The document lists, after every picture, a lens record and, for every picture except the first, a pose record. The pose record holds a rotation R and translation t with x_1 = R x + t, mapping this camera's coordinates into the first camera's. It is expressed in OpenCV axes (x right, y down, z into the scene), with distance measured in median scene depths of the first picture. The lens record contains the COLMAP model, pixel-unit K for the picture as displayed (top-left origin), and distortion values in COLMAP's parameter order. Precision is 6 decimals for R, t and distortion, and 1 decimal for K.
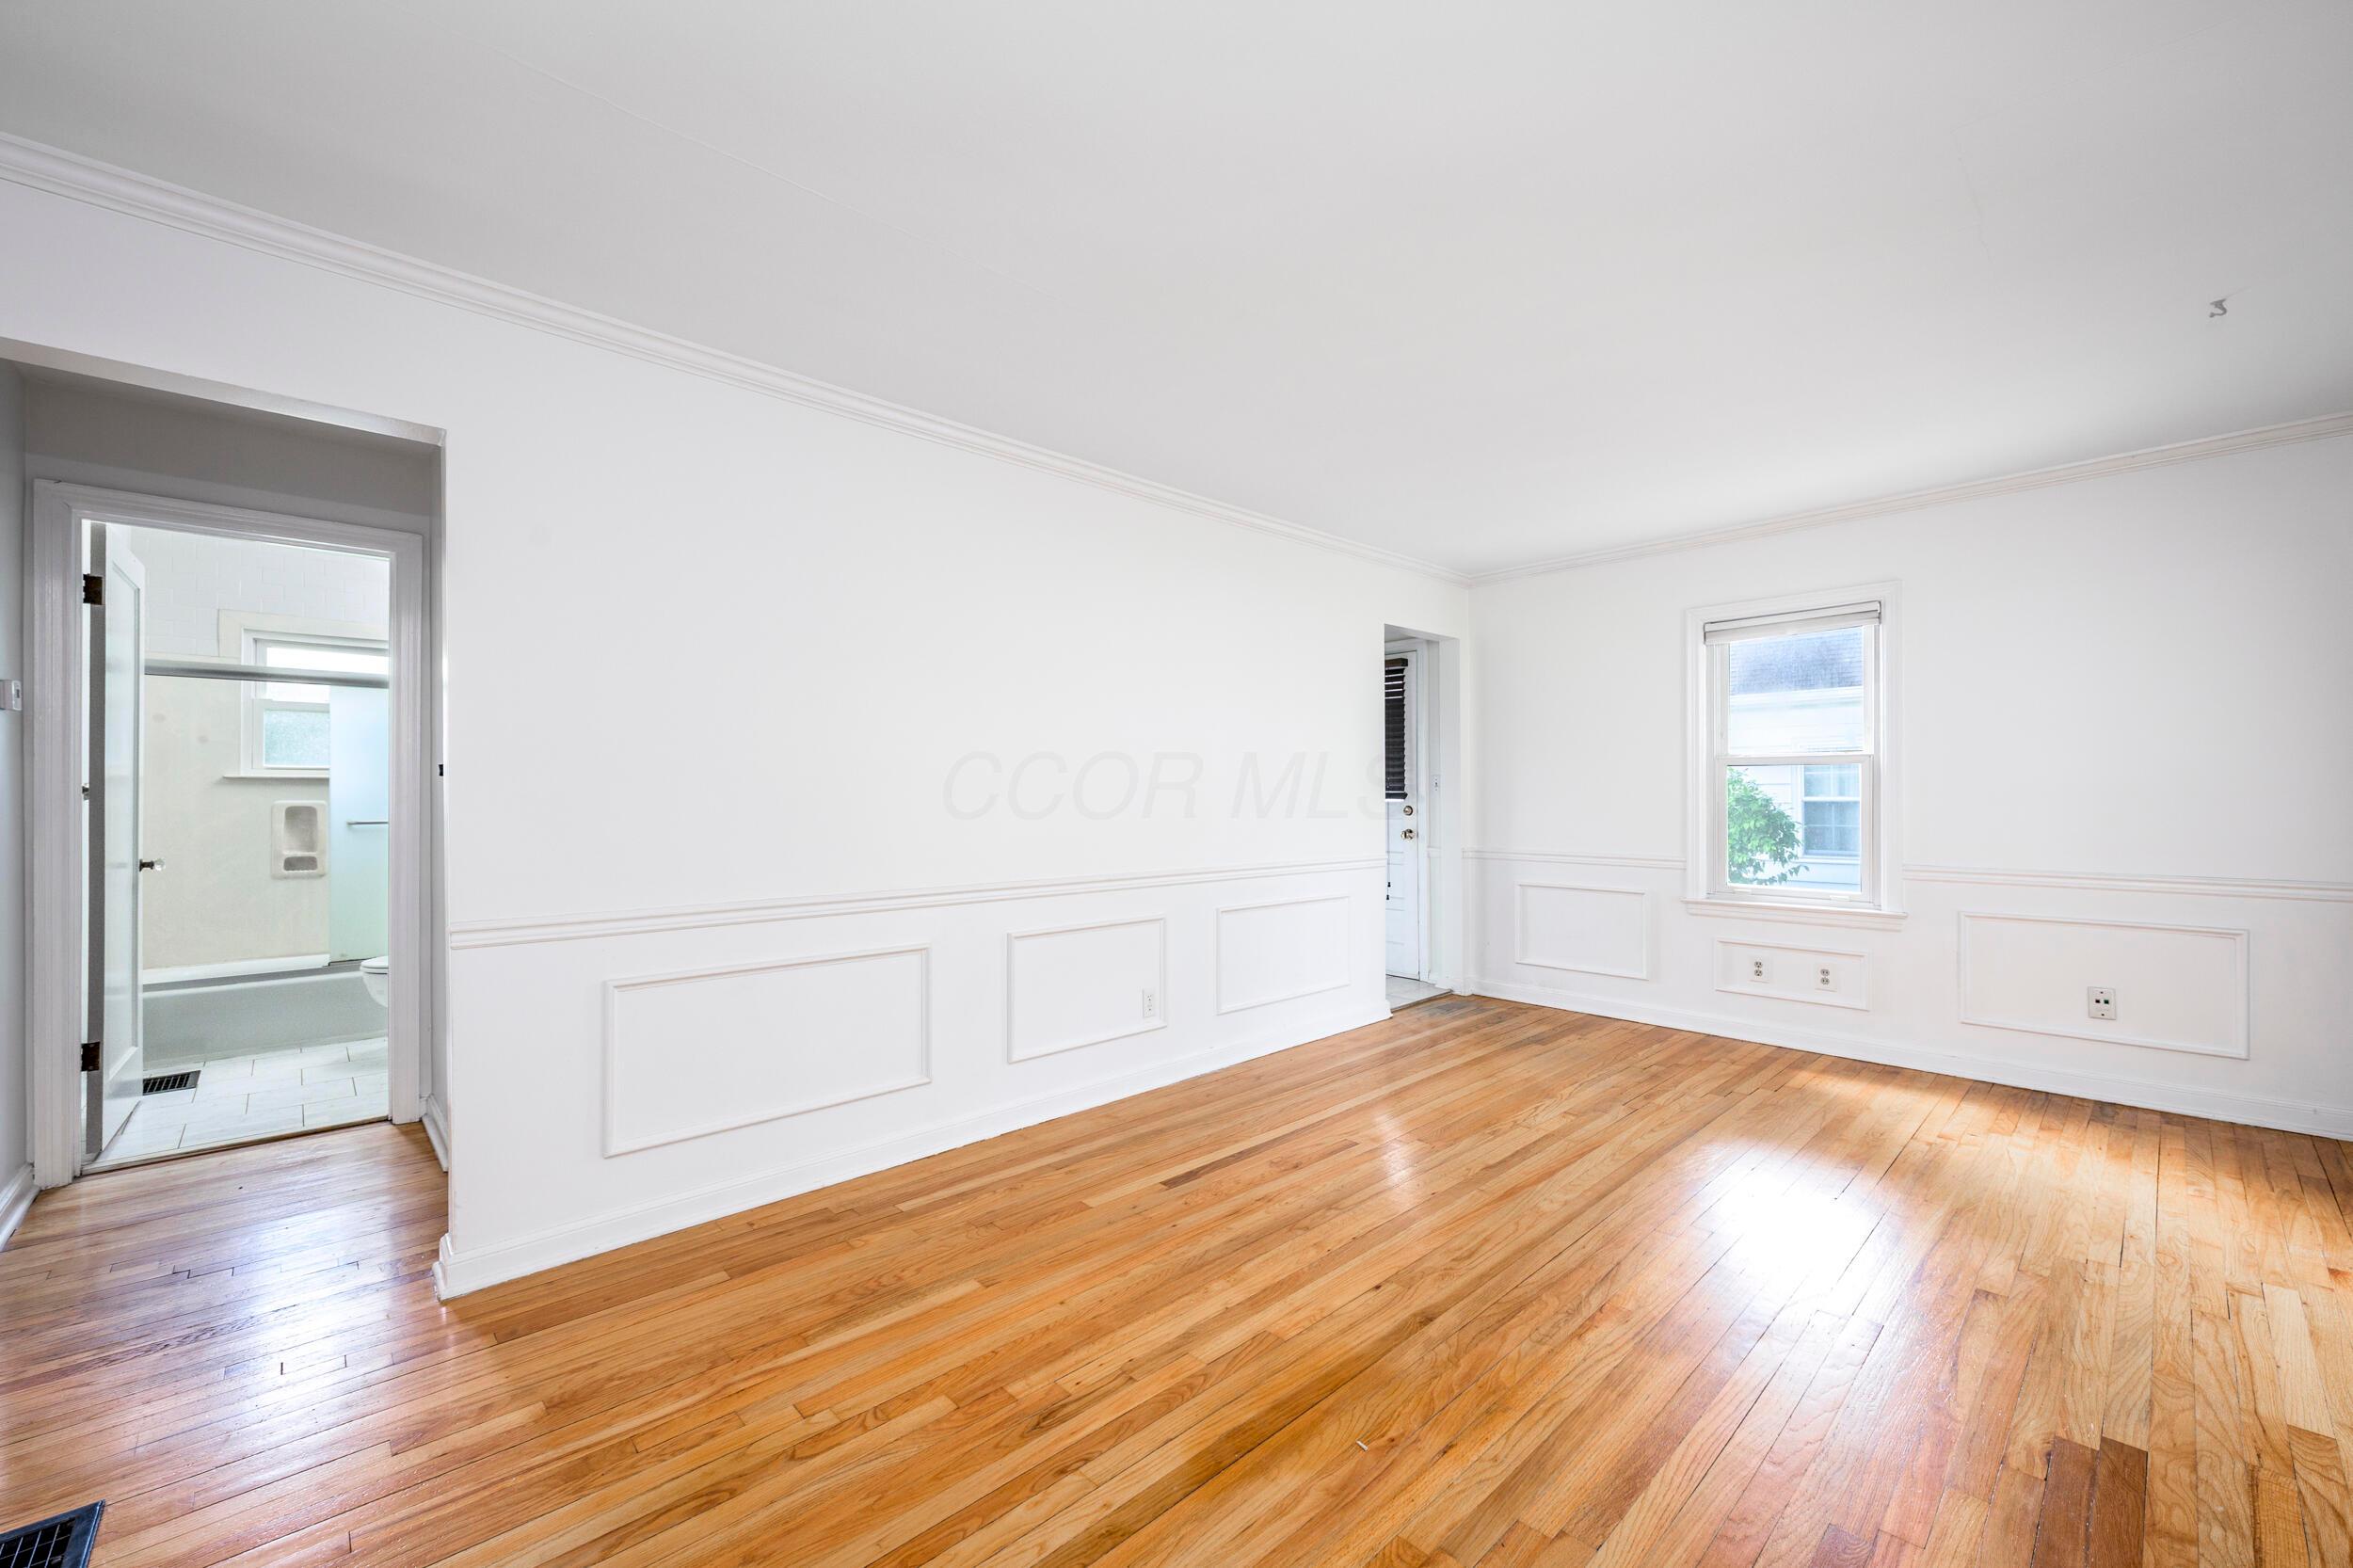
lens RADIAL K [[940.2, 0, 1174.8], [0, 940.2, 784.6], [0, 0, 1]] dist [-0.002902, -0.000486]
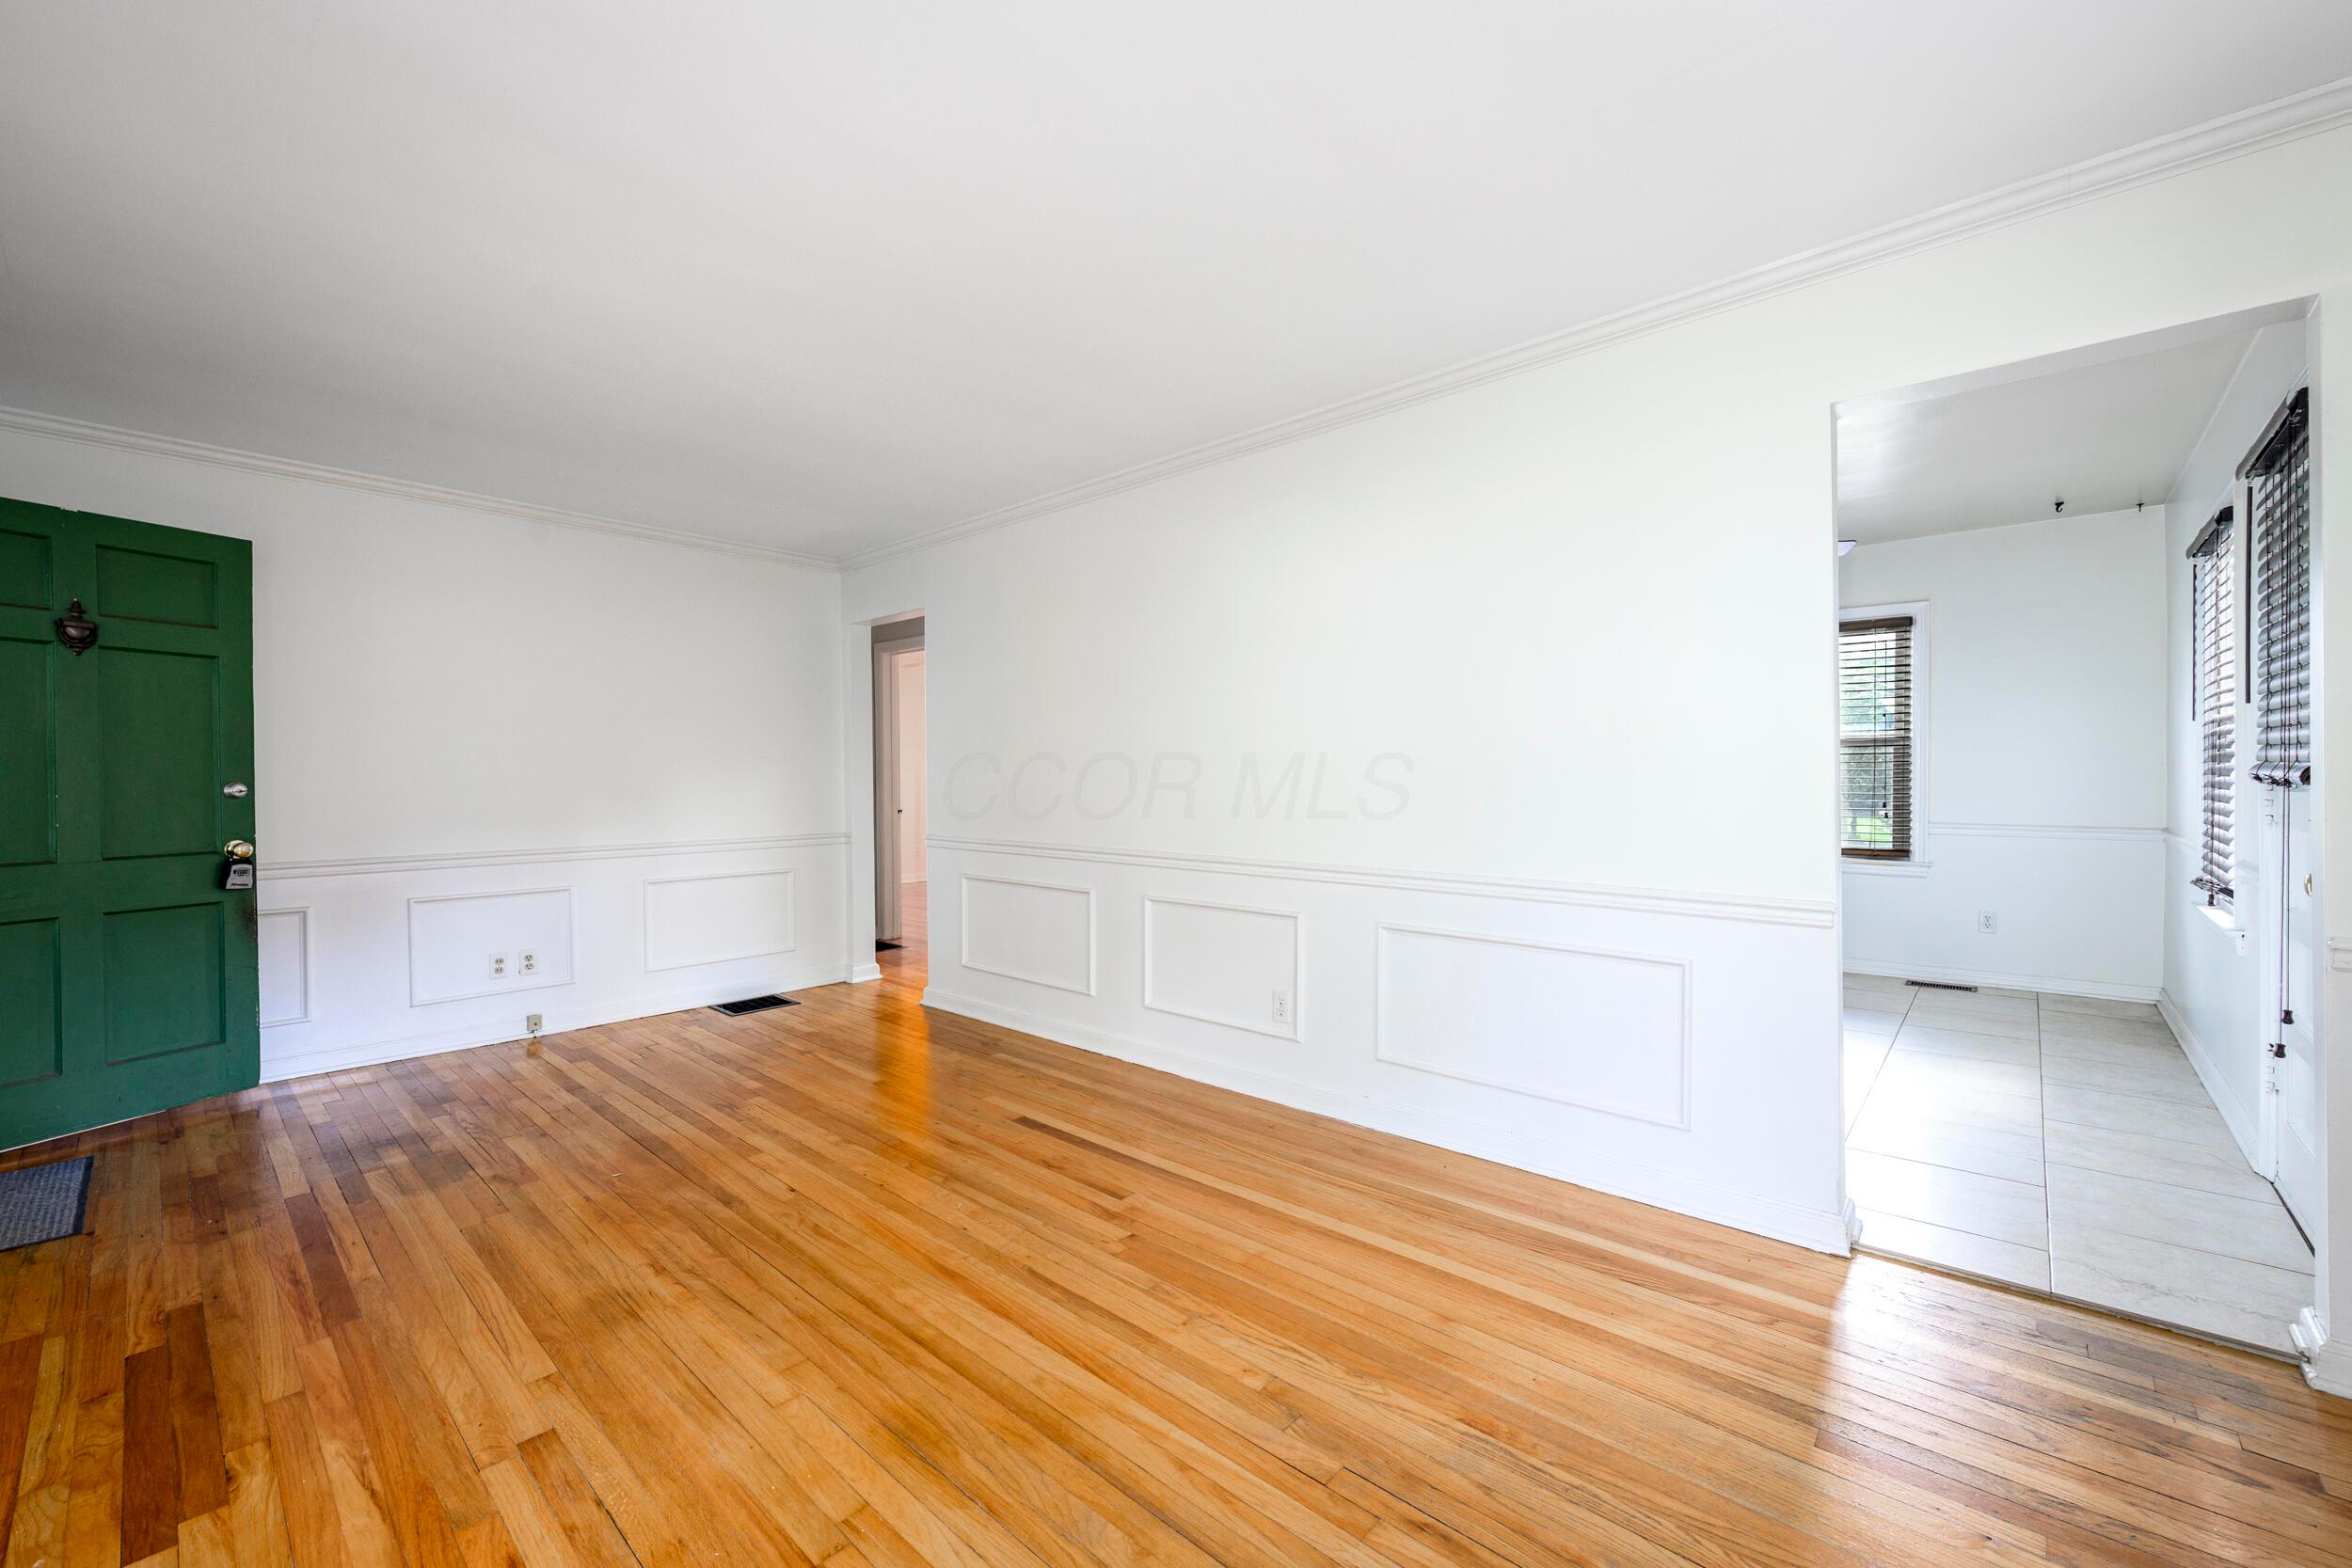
lens RADIAL K [[939.8, 0, 1174.3], [0, 939.8, 784.6], [0, 0, 1]] dist [-0.002902, -0.000486]
pose [[0.081329, 0.012883, -0.996604, 1.298209], [0.014556, 0.999794, 0.014112, 0.009342], [0.996581, -0.015654, 0.081125, 1.259952]]
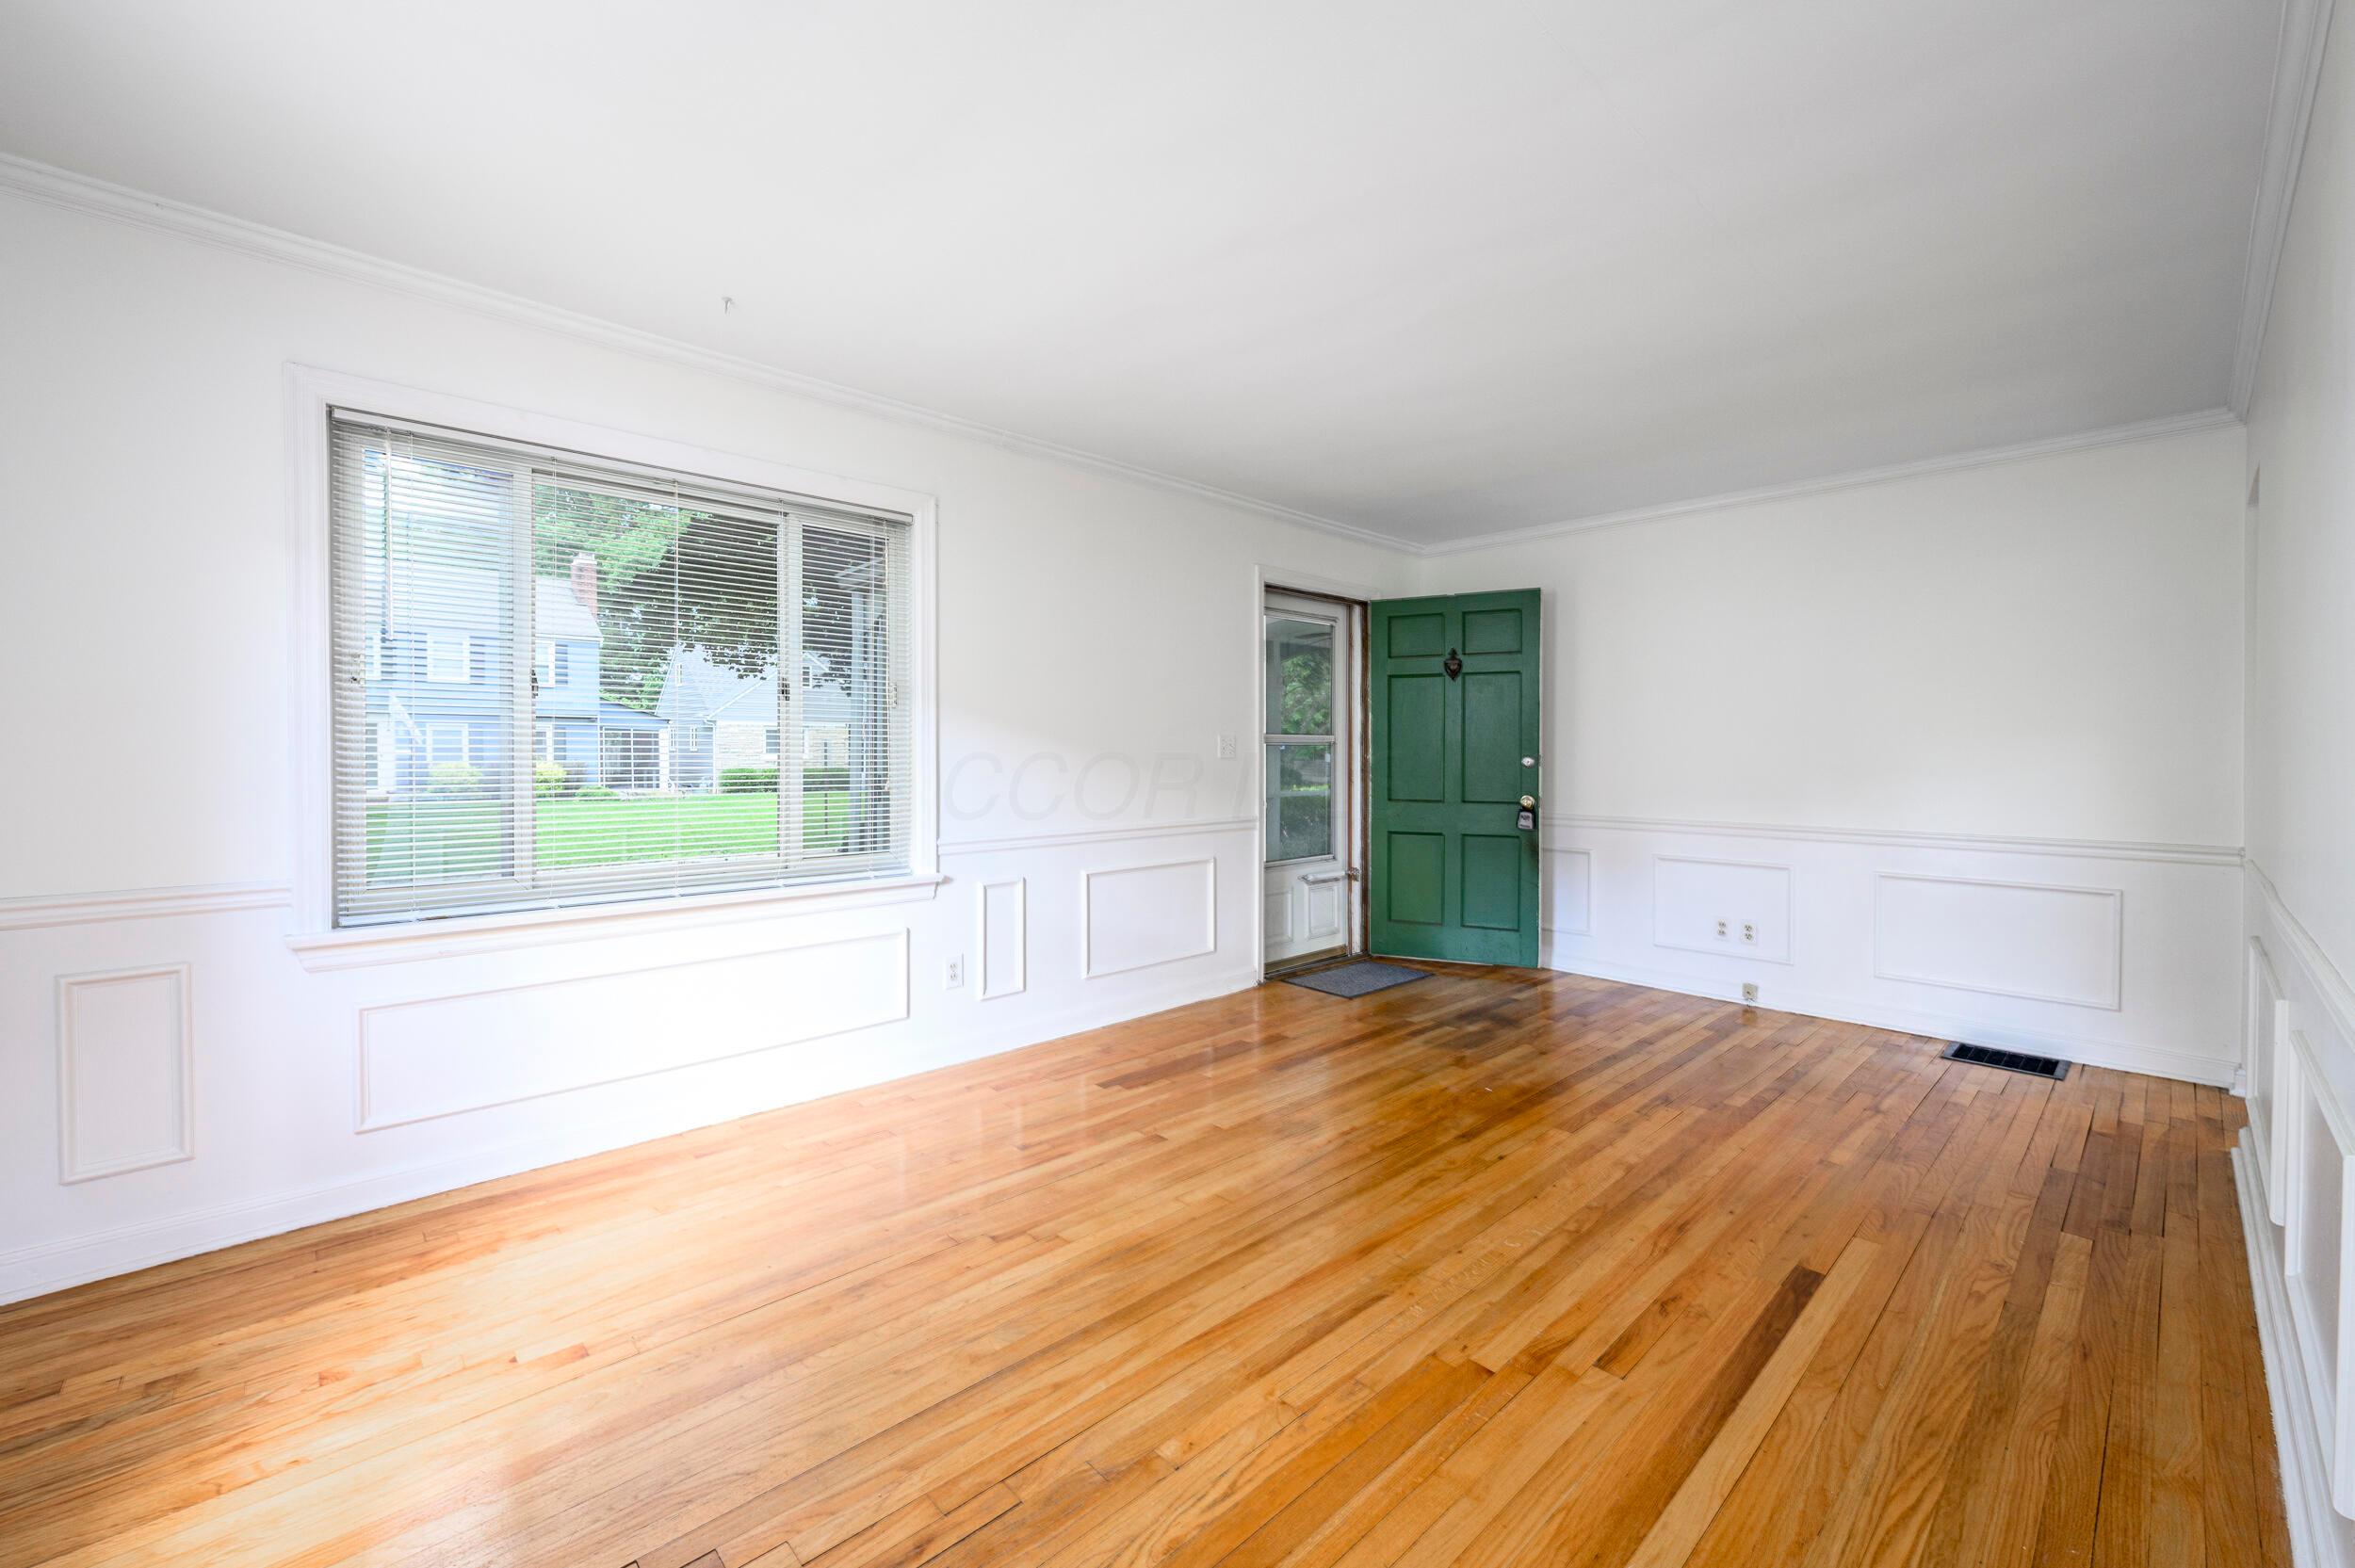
lens RADIAL K [[940.9, 0, 1175.8], [0, 940.9, 784.6], [0, 0, 1]] dist [-0.002902, -0.000486]
pose [[-0.999993, 0.000598, 0.003649, 0.575616], [0.000691, 0.999674, 0.025506, 0.013458], [-0.003632, 0.025508, -0.999668, 2.005225]]
